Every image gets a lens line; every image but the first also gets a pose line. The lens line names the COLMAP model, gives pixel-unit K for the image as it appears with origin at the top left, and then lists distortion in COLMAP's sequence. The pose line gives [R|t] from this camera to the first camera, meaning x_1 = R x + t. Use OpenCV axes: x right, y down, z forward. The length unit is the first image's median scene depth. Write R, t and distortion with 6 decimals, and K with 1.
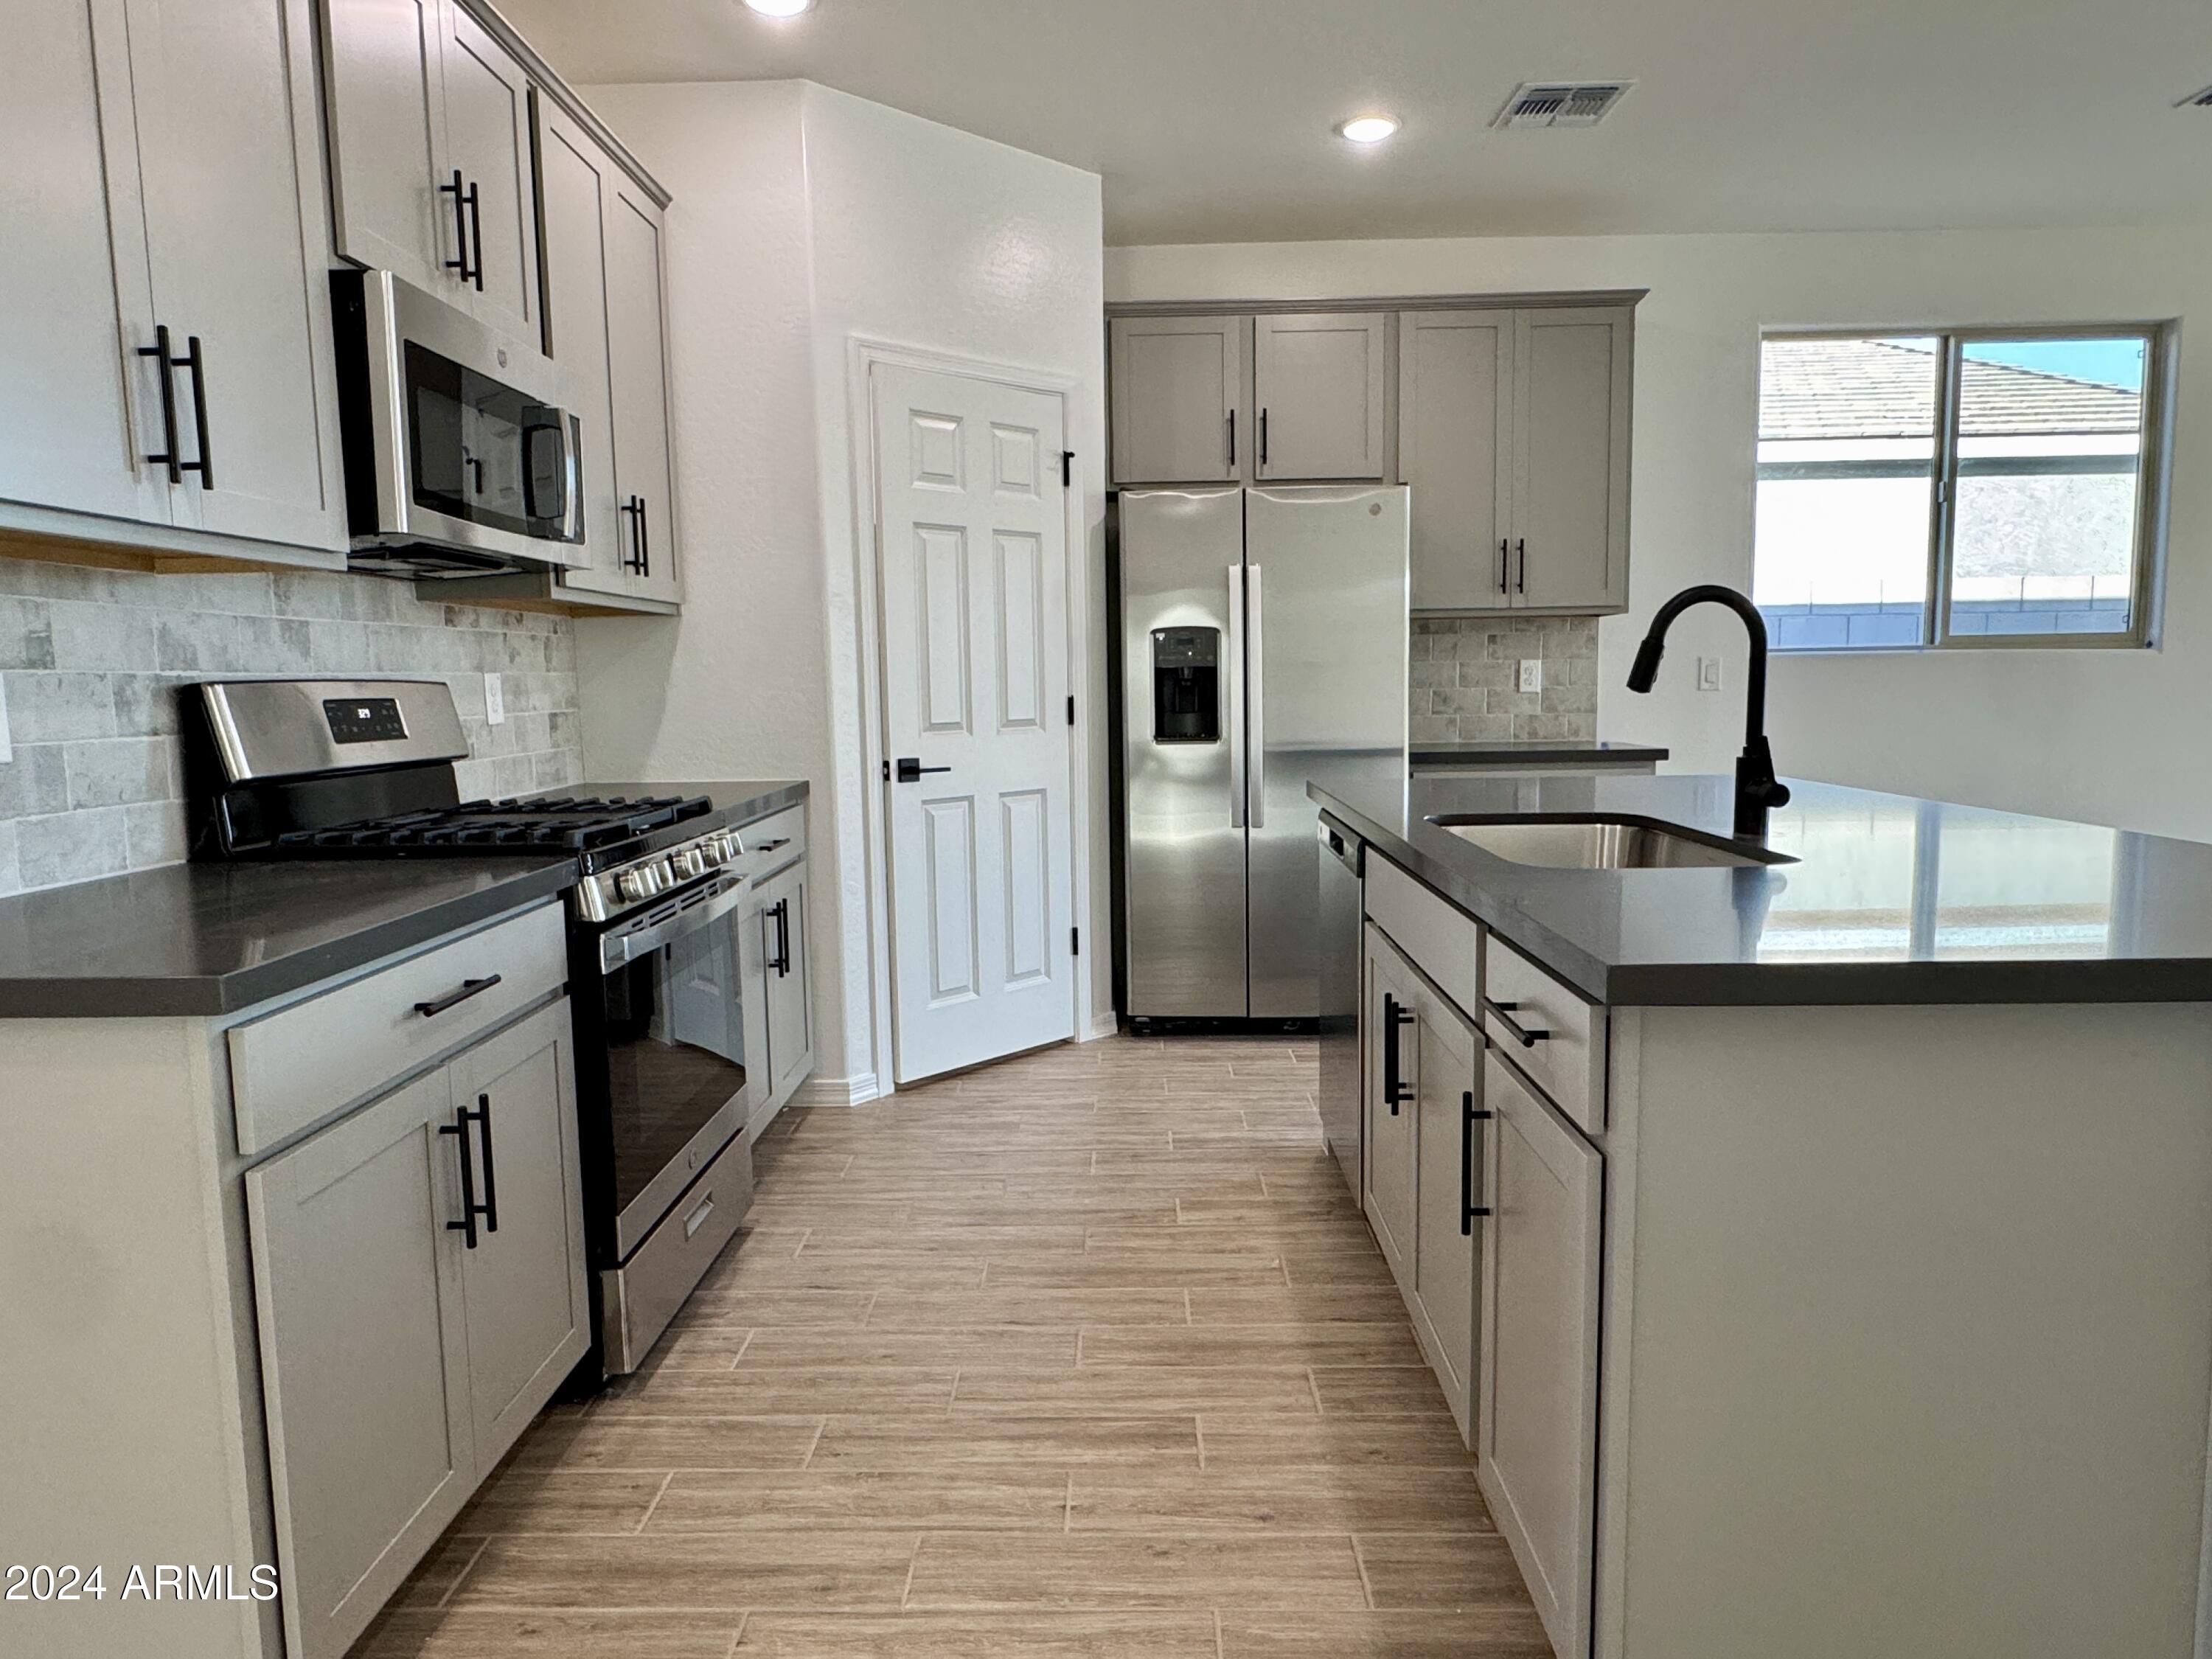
lens RADIAL K [[1356.9, 0, 1117.0], [0, 1356.9, 827.6], [0, 0, 1]] dist [-0.004969, 0.002238]
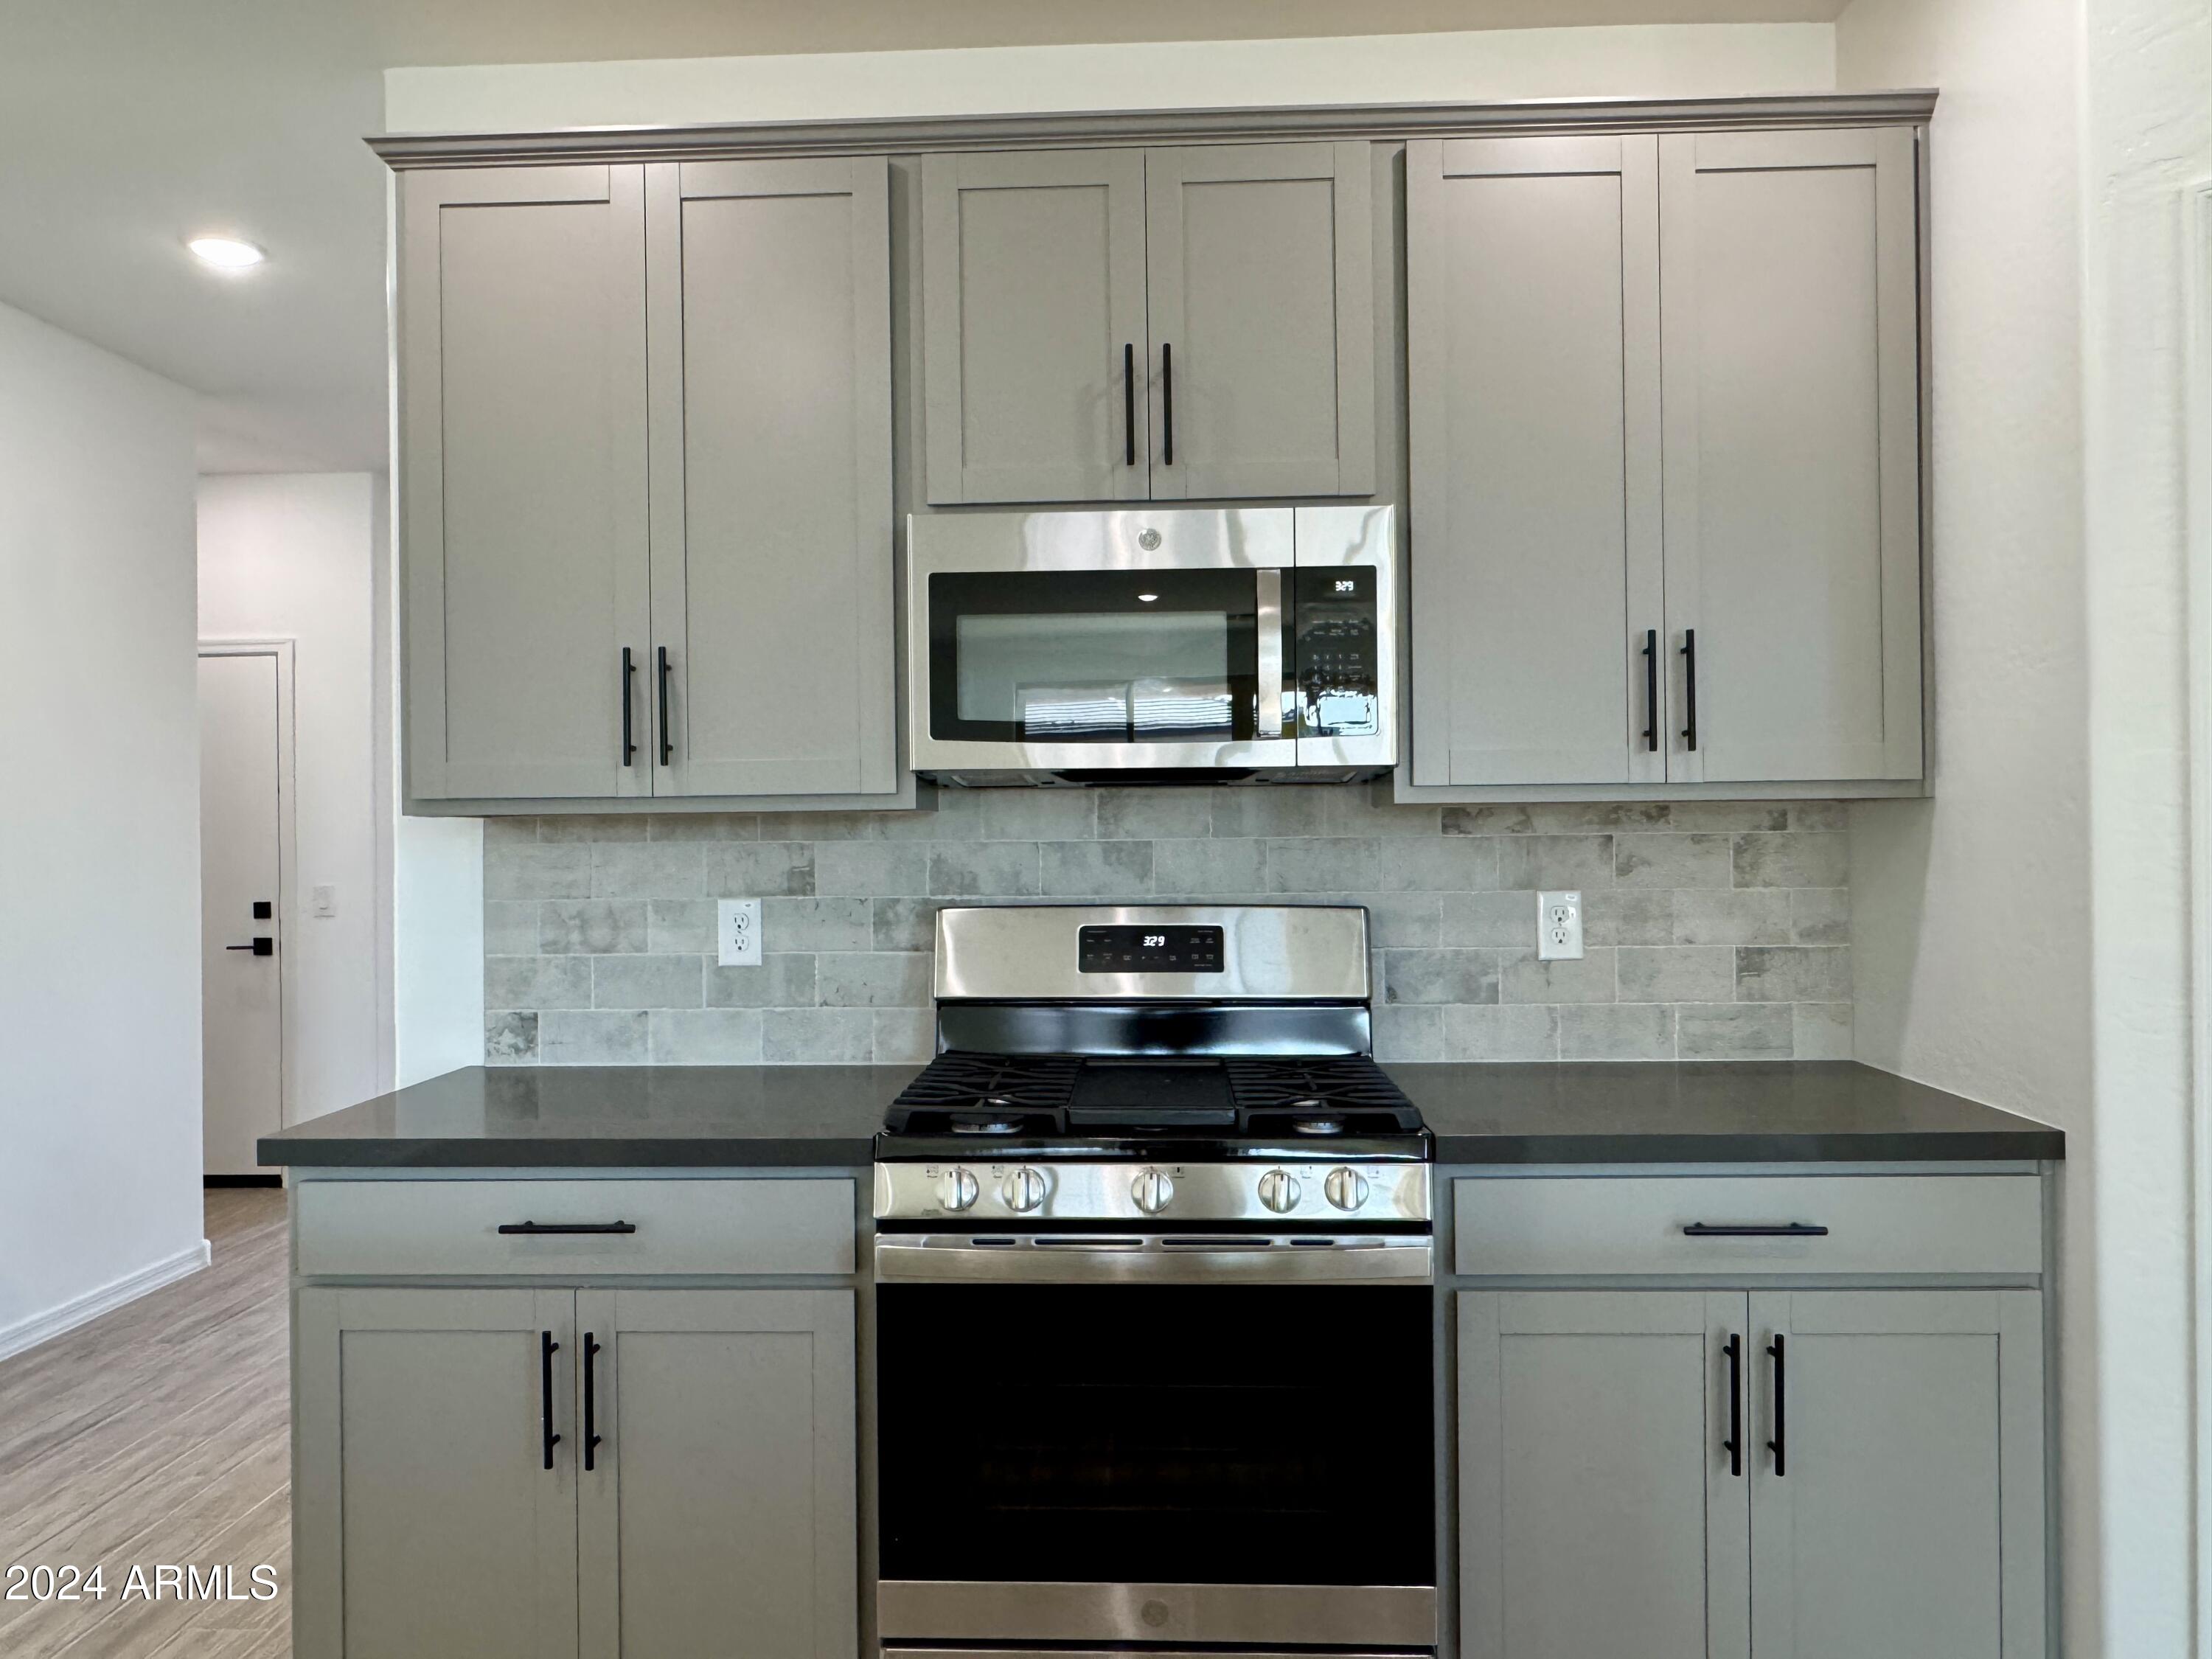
lens RADIAL K [[1510.9, 0, 1103.1], [0, 1510.9, 827.4], [0, 0, 1]] dist [-0.002029, -0.000954]
pose [[-0.020899, 0.014368, -0.999678, 0.335669], [-0.100942, 0.994757, 0.016408, -0.122414], [0.994673, 0.101253, -0.019339, 0.681492]]
